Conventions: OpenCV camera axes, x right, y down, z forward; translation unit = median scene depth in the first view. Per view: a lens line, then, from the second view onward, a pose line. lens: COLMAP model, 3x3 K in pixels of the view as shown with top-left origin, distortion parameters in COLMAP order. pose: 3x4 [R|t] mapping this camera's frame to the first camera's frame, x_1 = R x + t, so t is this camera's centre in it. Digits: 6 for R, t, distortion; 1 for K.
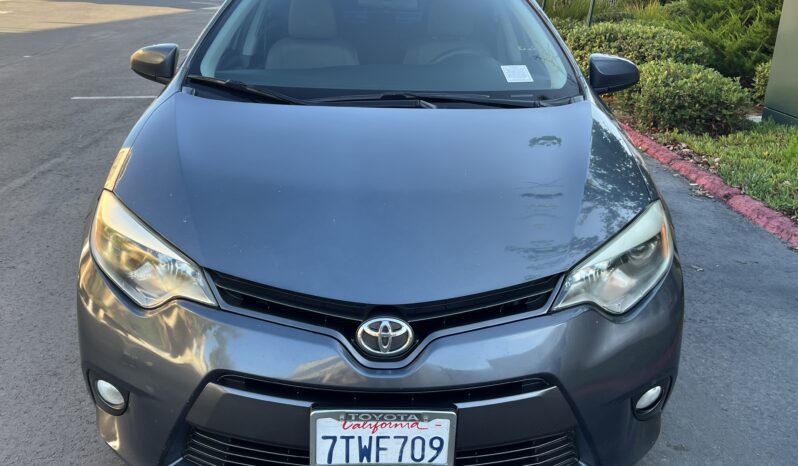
lens RADIAL K [[719.9, 0, 395.6], [0, 719.9, 227.5], [0, 0, 1]] dist [0.041951, -0.051390]
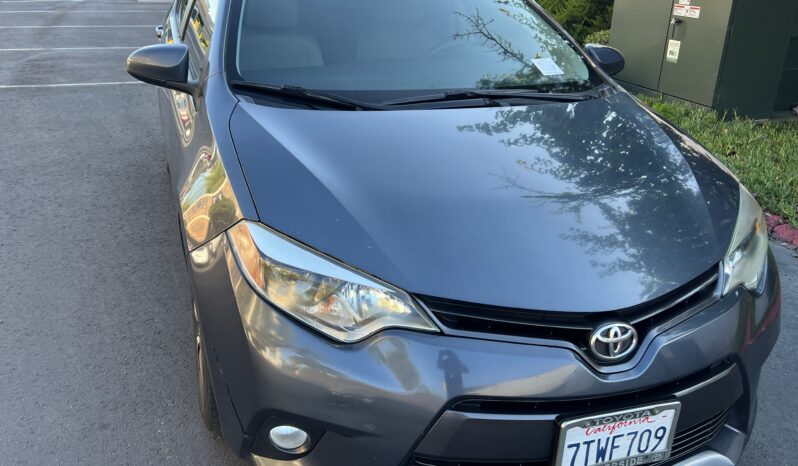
lens RADIAL K [[719.9, 0, 396.4], [0, 719.9, 230.7], [0, 0, 1]] dist [0.041951, -0.051390]
pose [[0.955204, -0.094657, 0.280402, -0.587073], [0.081804, 0.995004, 0.057222, -0.092465], [-0.284417, -0.031721, 0.958176, 0.091882]]
